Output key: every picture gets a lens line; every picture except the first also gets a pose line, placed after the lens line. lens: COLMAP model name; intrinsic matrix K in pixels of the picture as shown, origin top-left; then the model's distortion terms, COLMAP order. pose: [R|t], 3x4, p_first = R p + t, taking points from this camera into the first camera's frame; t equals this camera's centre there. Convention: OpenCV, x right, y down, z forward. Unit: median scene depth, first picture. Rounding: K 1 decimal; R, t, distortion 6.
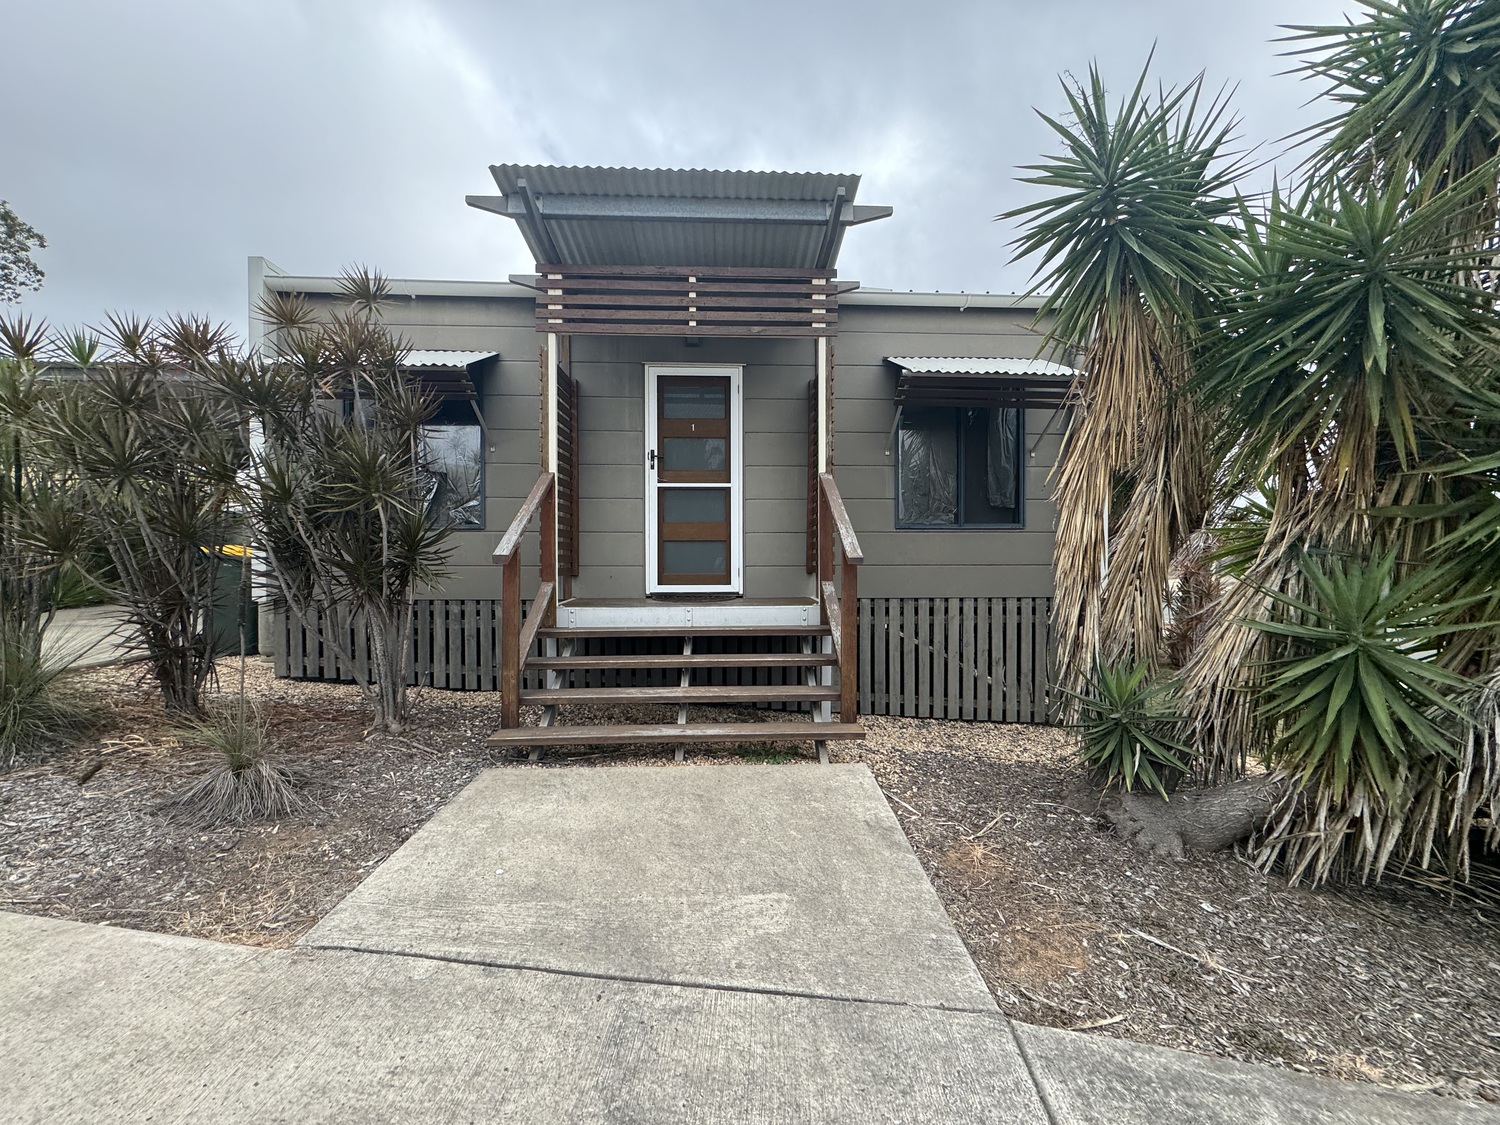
lens RADIAL K [[597.4, 0, 757.4], [0, 597.4, 564.2], [0, 0, 1]] dist [0.000089, 0.000032]
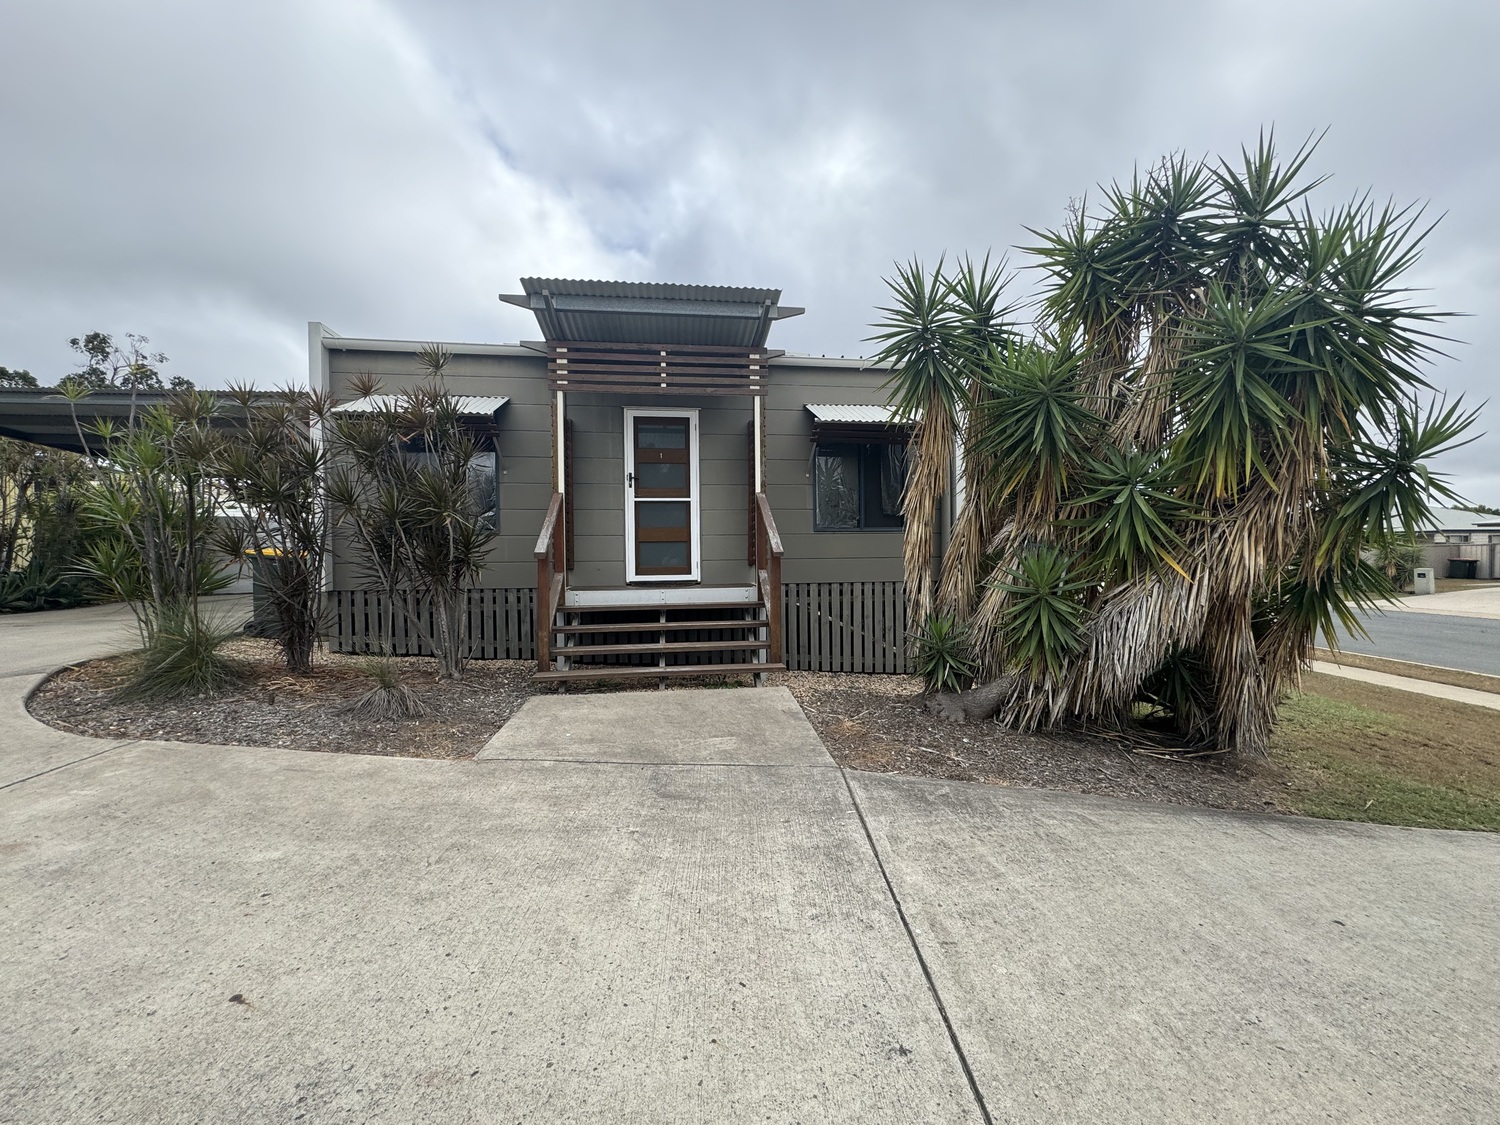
lens RADIAL K [[597.4, 0, 773.2], [0, 597.4, 539.8], [0, 0, 1]] dist [0.000089, 0.000032]
pose [[0.993219, -0.007571, 0.116008, -0.021345], [0.012250, 0.999138, -0.039674, 0.015124], [-0.115607, 0.040827, 0.992456, -0.426283]]
